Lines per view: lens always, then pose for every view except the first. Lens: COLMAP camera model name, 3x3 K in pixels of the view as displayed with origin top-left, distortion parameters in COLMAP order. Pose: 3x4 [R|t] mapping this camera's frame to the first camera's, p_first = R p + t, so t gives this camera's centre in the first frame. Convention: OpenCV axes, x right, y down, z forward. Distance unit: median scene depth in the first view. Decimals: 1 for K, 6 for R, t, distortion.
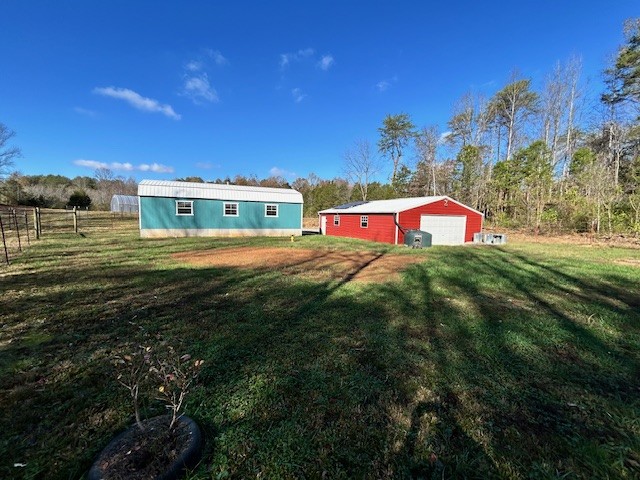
lens RADIAL K [[258.9, 0, 320.0], [0, 258.9, 240.0], [0, 0, 1]] dist [0.000222, 0.000180]
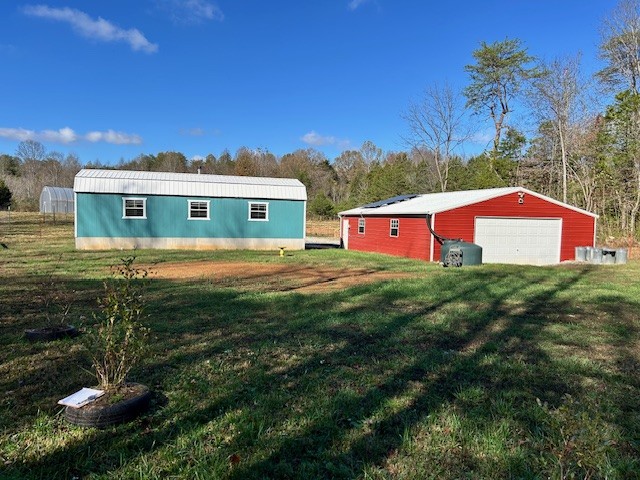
lens RADIAL K [[481.2, 0, 320.0], [0, 481.2, 240.0], [0, 0, 1]] dist [0.072612, -0.075576]
pose [[0.987922, 0.005207, -0.154861, 0.170873], [-0.012603, 0.998824, -0.046811, 0.017869], [0.154436, 0.048198, 0.986827, -0.213739]]
